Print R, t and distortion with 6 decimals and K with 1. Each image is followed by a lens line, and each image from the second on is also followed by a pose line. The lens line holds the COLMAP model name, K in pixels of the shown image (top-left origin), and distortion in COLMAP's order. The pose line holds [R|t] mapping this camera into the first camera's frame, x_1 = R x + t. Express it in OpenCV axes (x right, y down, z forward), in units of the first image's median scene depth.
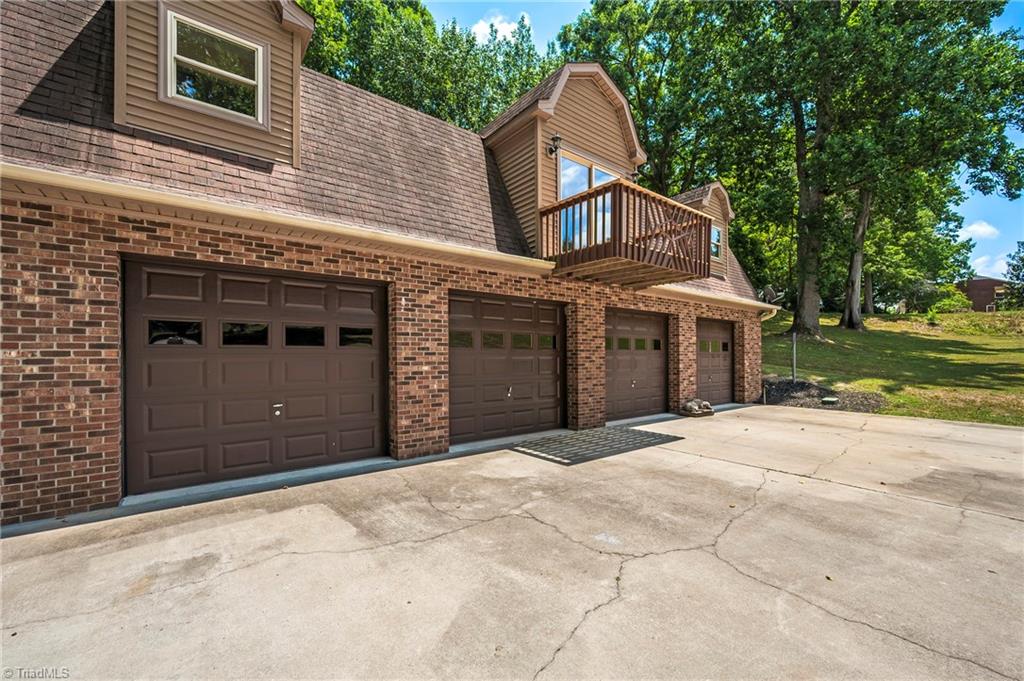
lens RADIAL K [[410.0, 0, 516.2], [0, 410.0, 357.7], [0, 0, 1]] dist [-0.001338, 0.000682]
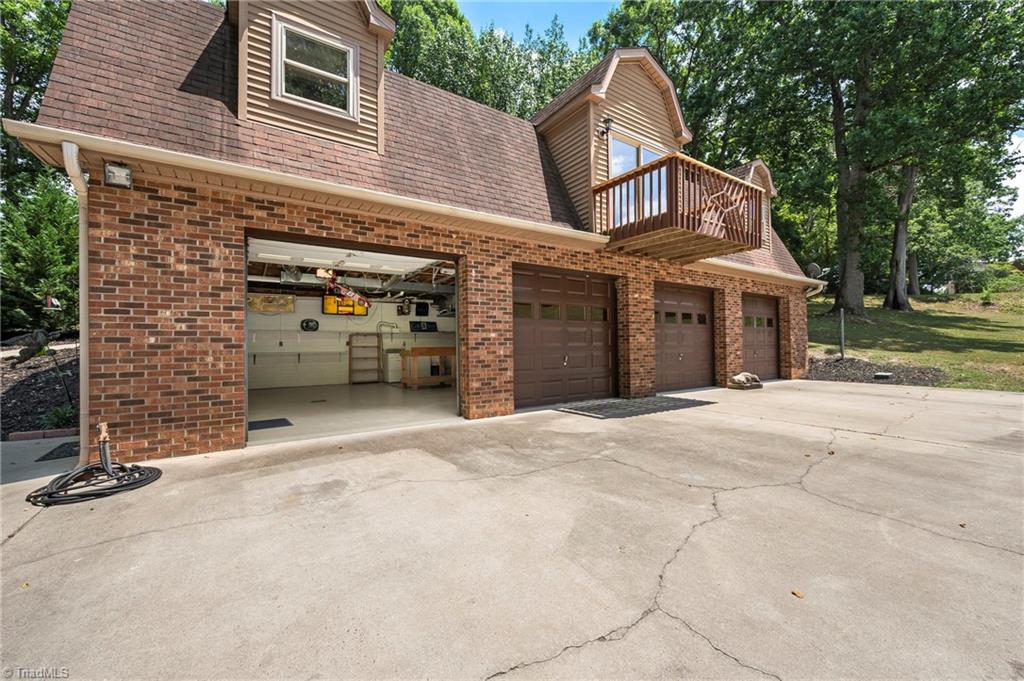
lens RADIAL K [[397.1, 0, 512.0], [0, 397.1, 340.5], [0, 0, 1]] dist [0.000230, -0.000012]
pose [[0.996873, -0.009068, -0.078494, -0.091496], [0.007802, 0.999835, -0.016423, 0.059111], [0.078630, 0.015760, 0.996779, -0.038842]]
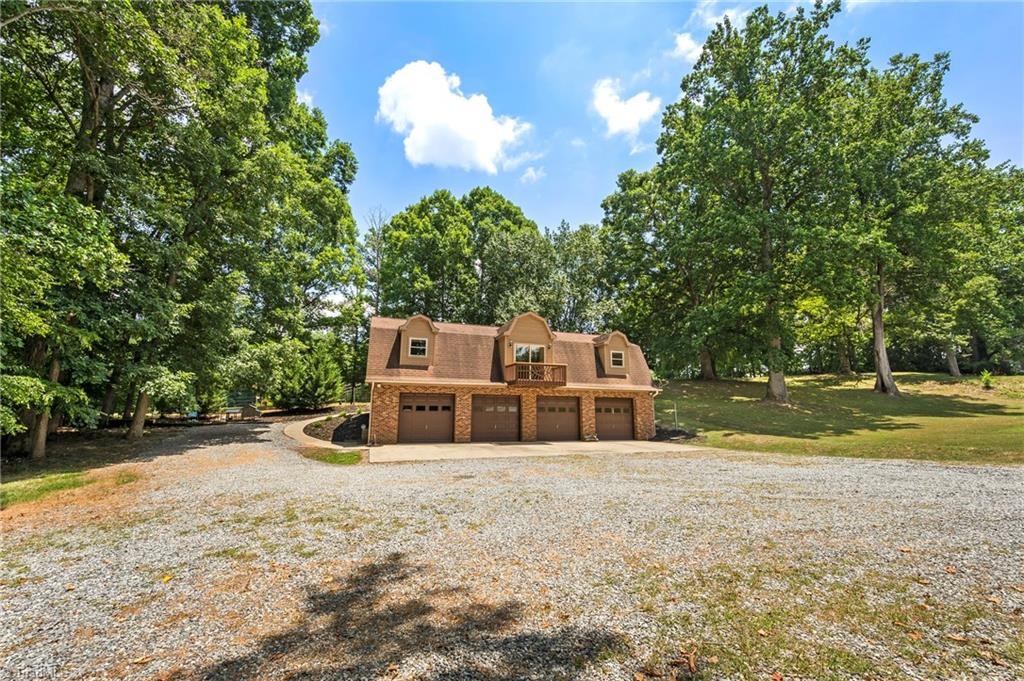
lens RADIAL K [[397.1, 0, 512.0], [0, 397.1, 340.5], [0, 0, 1]] dist [0.000230, -0.000012]
pose [[0.937642, -0.049874, -0.344005, 1.404958], [-0.013274, 0.983794, -0.178811, -0.020156], [0.347348, 0.172227, 0.921785, -2.164452]]
